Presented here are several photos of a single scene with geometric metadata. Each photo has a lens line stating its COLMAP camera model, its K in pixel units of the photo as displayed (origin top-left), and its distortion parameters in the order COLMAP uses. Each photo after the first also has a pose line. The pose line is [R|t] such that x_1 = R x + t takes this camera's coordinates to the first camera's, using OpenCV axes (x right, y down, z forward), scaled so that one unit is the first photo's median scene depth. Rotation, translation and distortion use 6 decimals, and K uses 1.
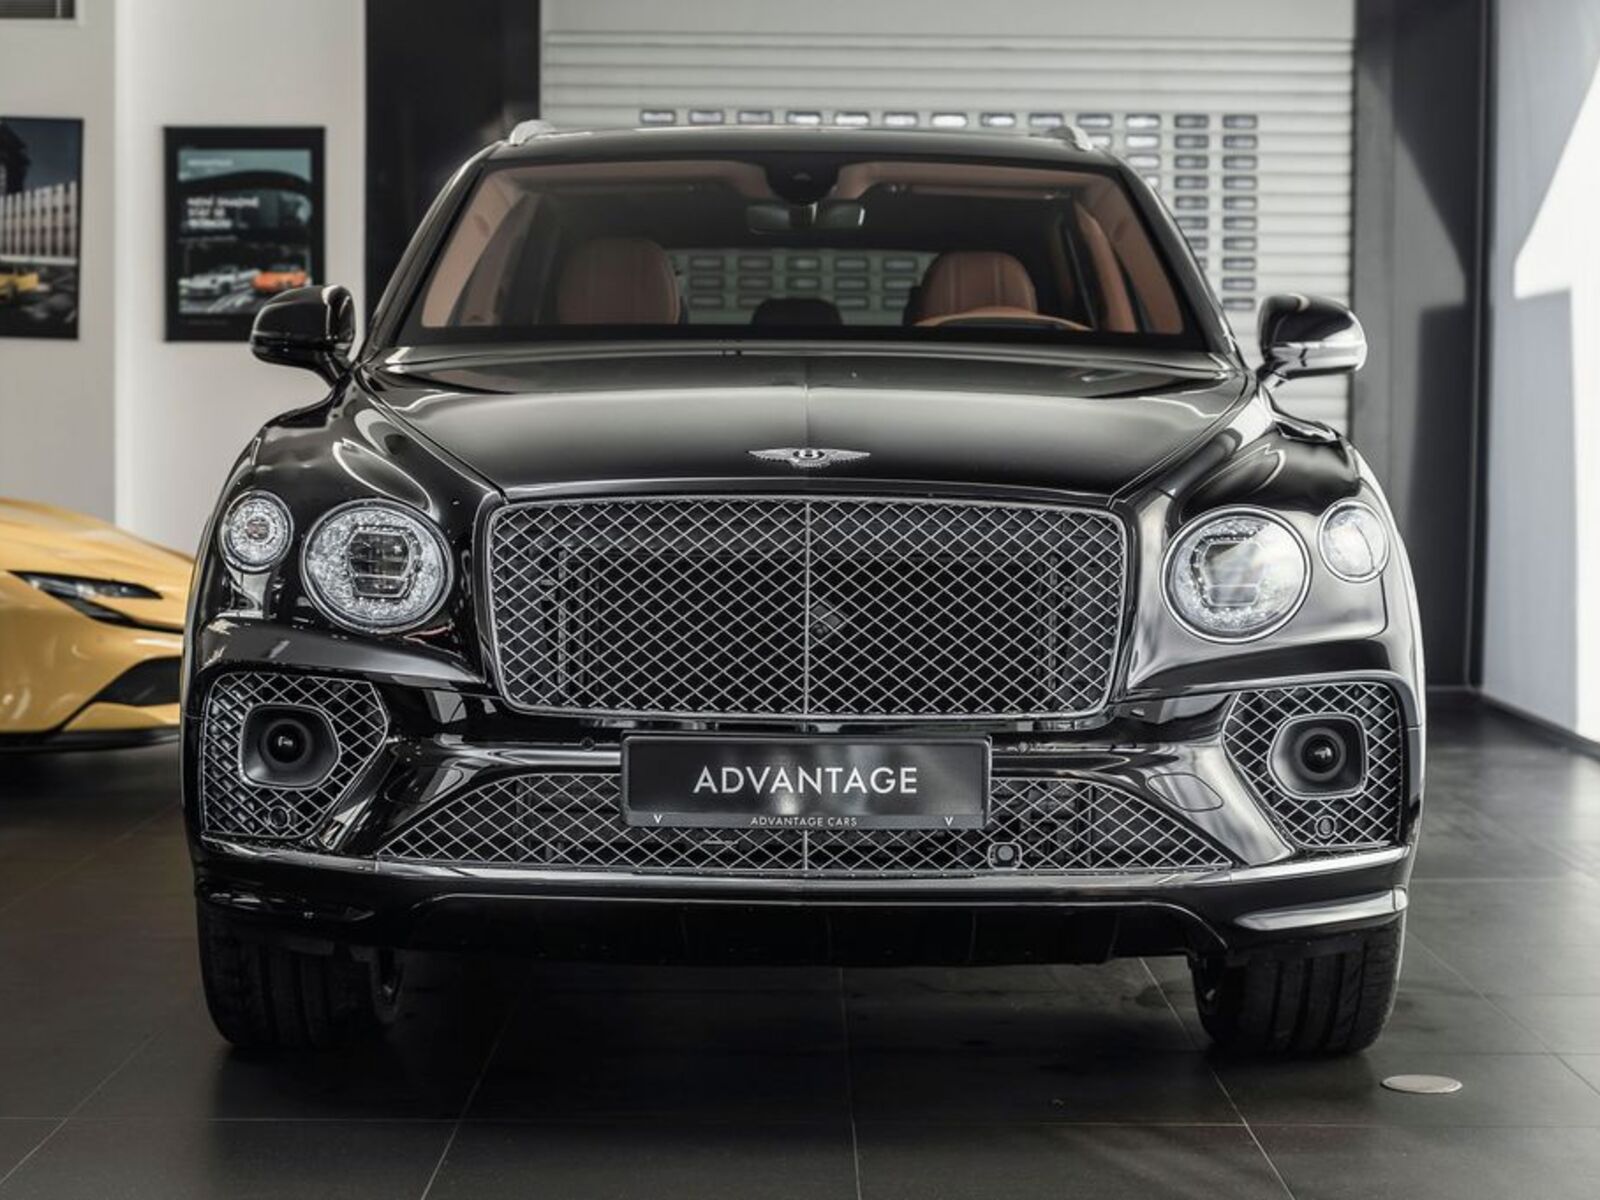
lens RADIAL K [[3255.7, 0, 800.0], [0, 3255.7, 600.0], [0, 0, 1]] dist [-0.014219, -0.088756]
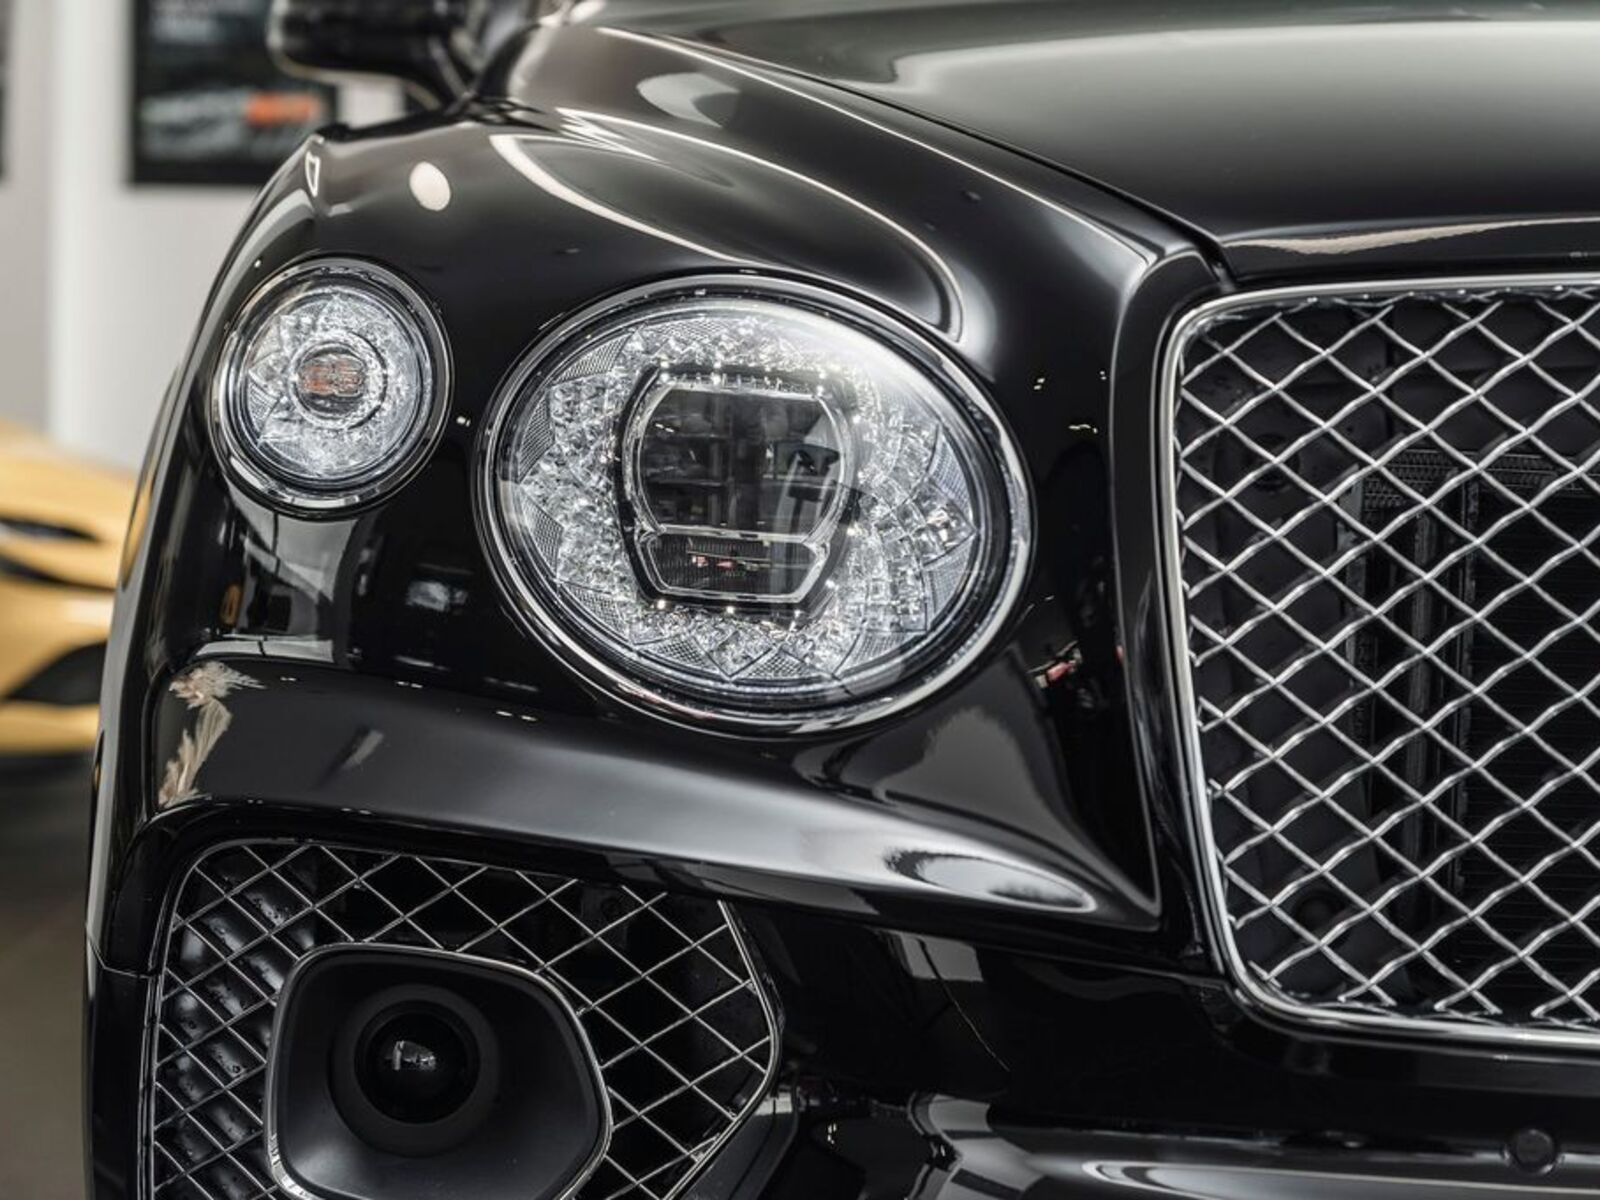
lens RADIAL K [[3255.7, 0, 800.0], [0, 3255.7, 600.0], [0, 0, 1]] dist [-0.014219, -0.088756]
pose [[0.999886, 0.013050, 0.007571, -0.124641], [-0.013199, 0.999713, 0.019979, -0.007327], [-0.007308, -0.020077, 0.999772, 0.690357]]
